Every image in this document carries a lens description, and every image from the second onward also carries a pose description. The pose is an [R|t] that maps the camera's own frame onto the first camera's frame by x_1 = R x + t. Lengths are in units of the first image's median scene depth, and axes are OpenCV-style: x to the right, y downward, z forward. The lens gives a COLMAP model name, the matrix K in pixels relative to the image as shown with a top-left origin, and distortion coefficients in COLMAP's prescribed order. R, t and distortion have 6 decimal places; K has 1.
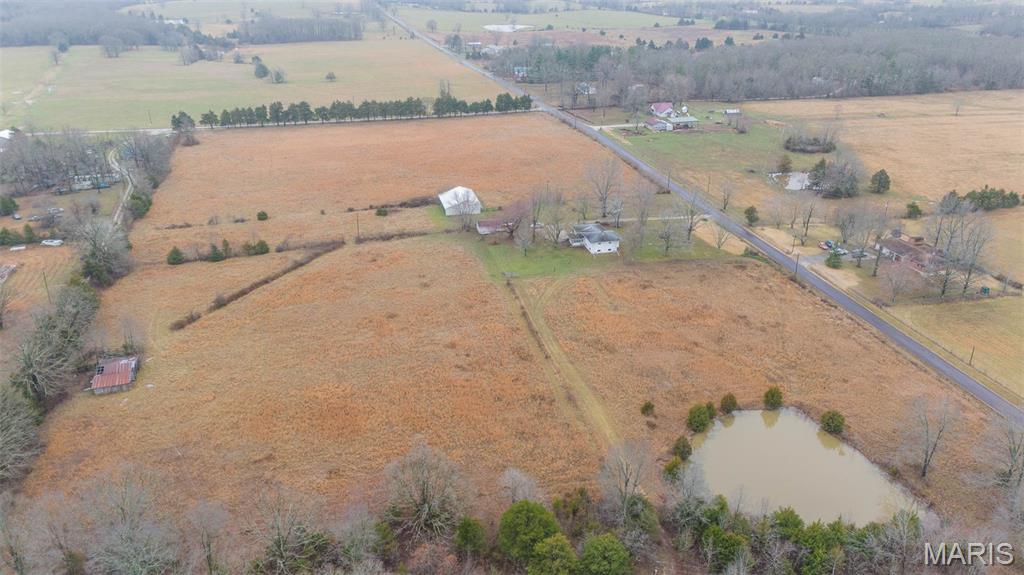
lens RADIAL K [[744.4, 0, 514.9], [0, 744.4, 291.6], [0, 0, 1]] dist [0.090883, -0.091073]
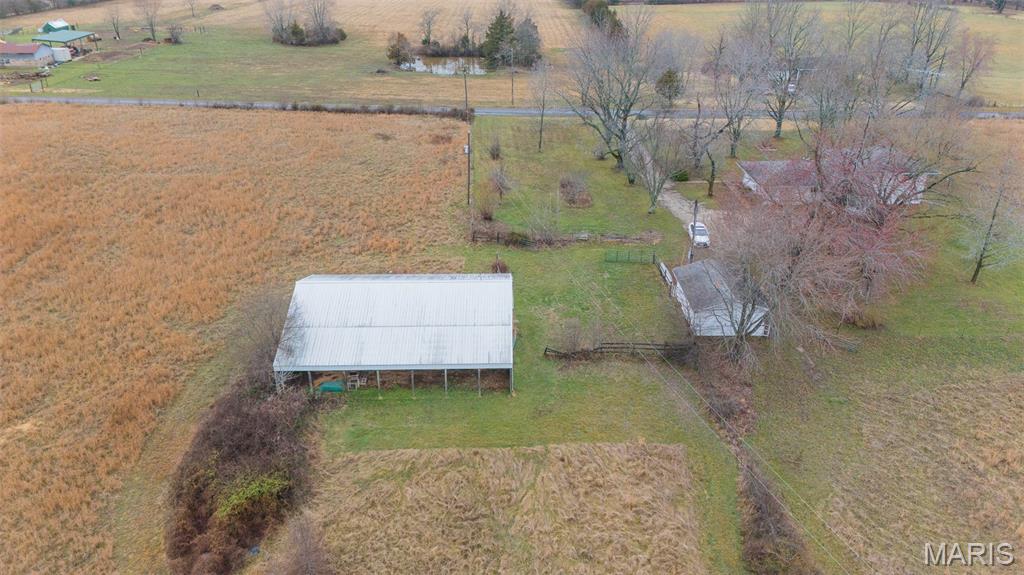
lens RADIAL K [[744.4, 0, 514.9], [0, 744.4, 291.6], [0, 0, 1]] dist [0.090883, -0.091073]
pose [[0.226449, -0.433623, 0.872177, -0.270891], [0.409336, 0.854893, 0.318751, -0.198588], [-0.883835, 0.284833, 0.371087, 0.949601]]
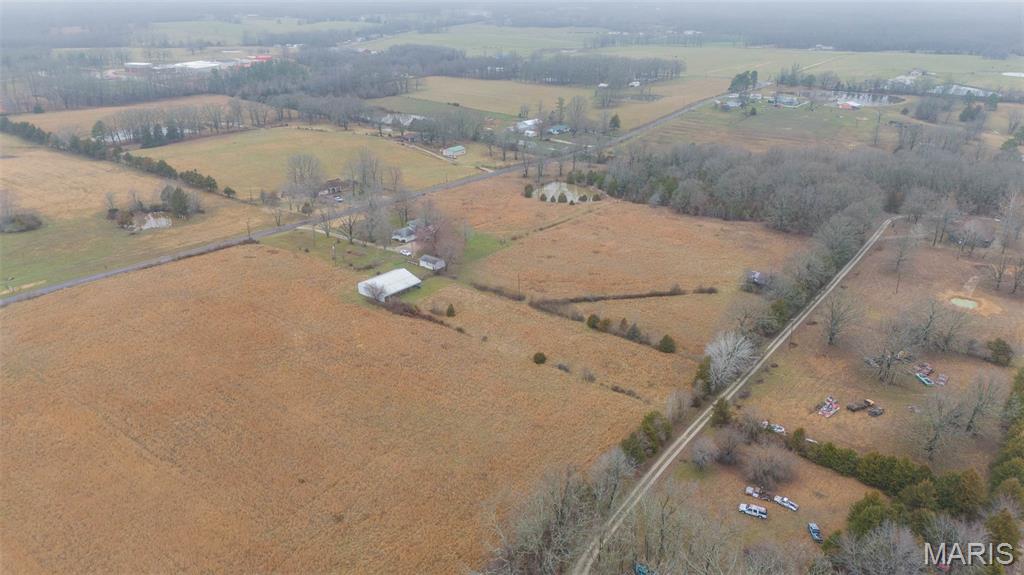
lens RADIAL K [[744.4, 0, 514.9], [0, 744.4, 291.6], [0, 0, 1]] dist [0.090883, -0.091073]
pose [[-0.620730, -0.304740, 0.722376, -0.909264], [0.321155, 0.741693, 0.588855, -0.656991], [-0.715229, 0.597515, -0.362523, 1.316423]]
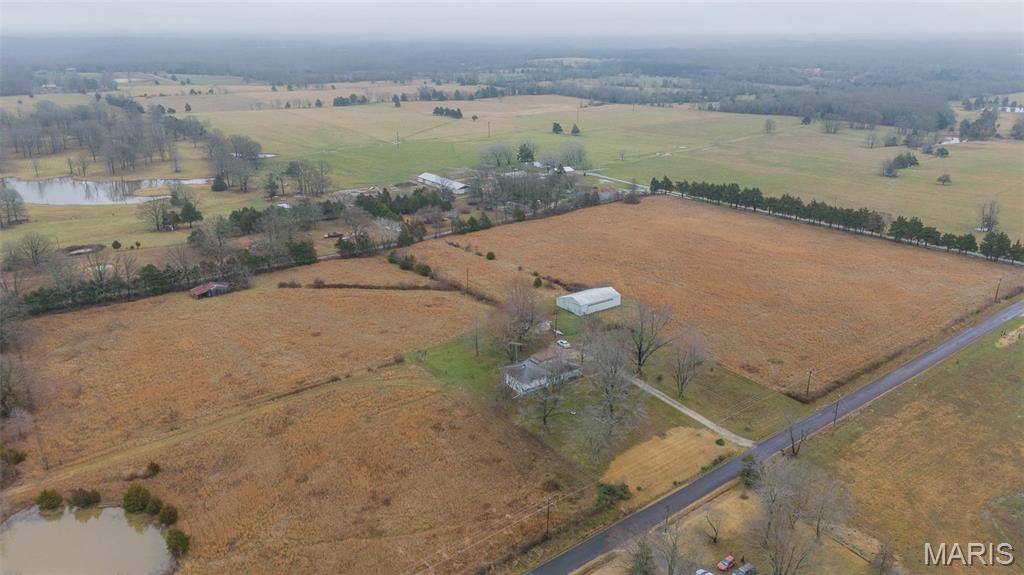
lens RADIAL K [[744.4, 0, 514.9], [0, 744.4, 291.6], [0, 0, 1]] dist [0.090883, -0.091073]
pose [[0.377473, 0.305865, -0.874048, 0.728566], [-0.386835, 0.909658, 0.151264, -0.248026], [0.841351, 0.281015, 0.461691, 0.536851]]
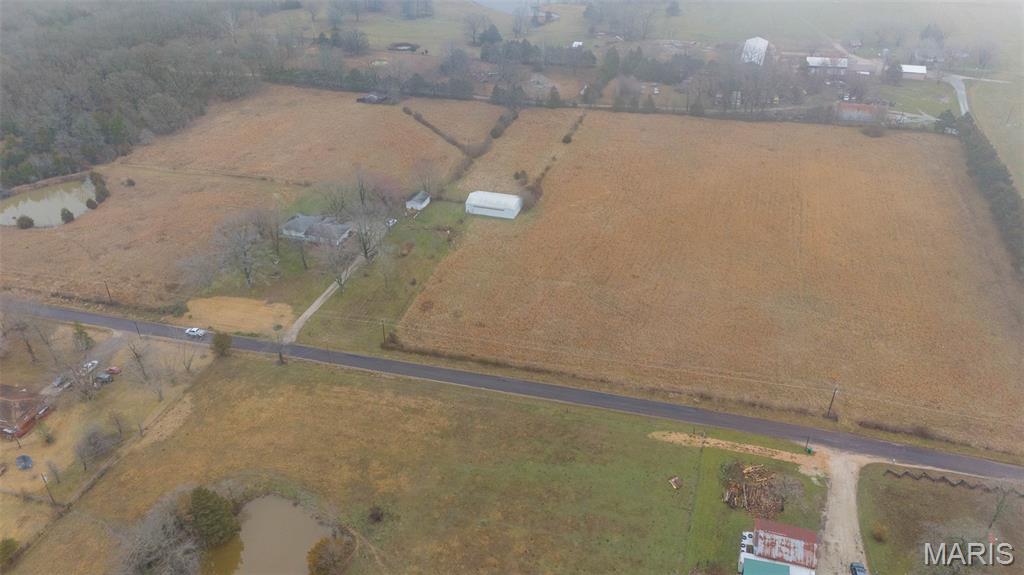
lens RADIAL K [[744.4, 0, 514.9], [0, 744.4, 291.6], [0, 0, 1]] dist [0.090883, -0.091073]
pose [[-0.526440, 0.469597, -0.708759, 0.669186], [-0.345339, 0.643658, 0.682968, -0.742950], [0.776918, 0.604304, -0.176678, 1.337479]]
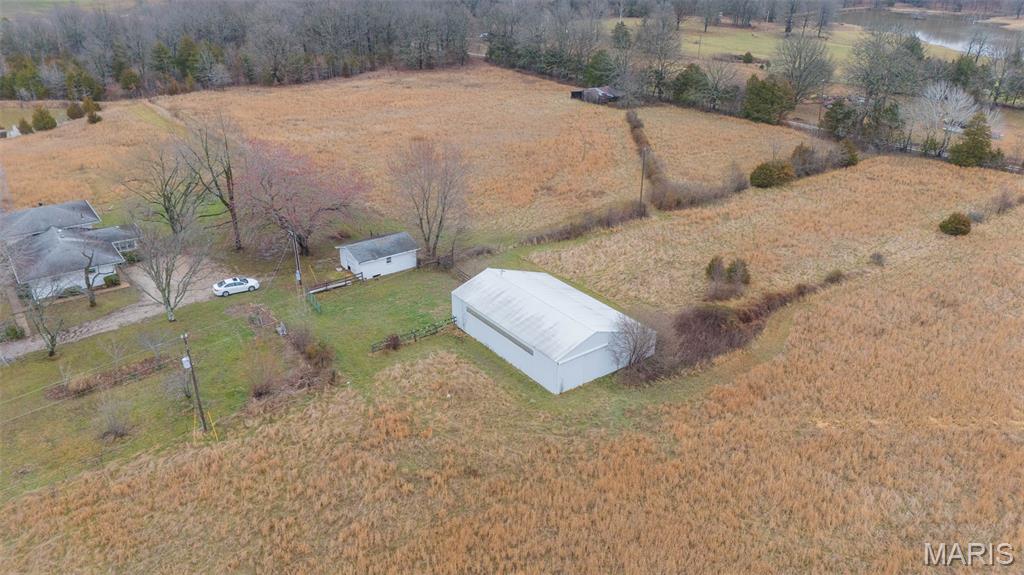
lens RADIAL K [[744.4, 0, 514.9], [0, 744.4, 291.6], [0, 0, 1]] dist [0.090883, -0.091073]
pose [[-0.919960, 0.161634, -0.357139, 0.034908], [-0.173582, 0.648898, 0.740811, -0.351766], [0.351487, 0.743509, -0.568903, 1.222462]]
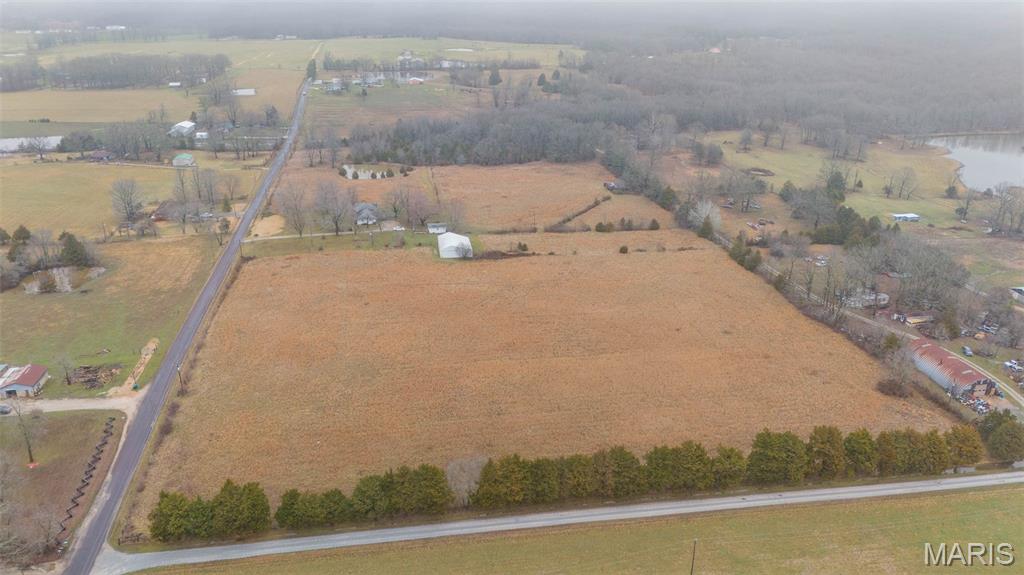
lens RADIAL K [[744.4, 0, 514.9], [0, 744.4, 291.6], [0, 0, 1]] dist [0.090883, -0.091073]
pose [[-0.996438, -0.038000, 0.075283, -0.267662], [0.029870, 0.675807, 0.736473, -0.946800], [-0.078863, 0.736099, -0.672264, 1.908869]]
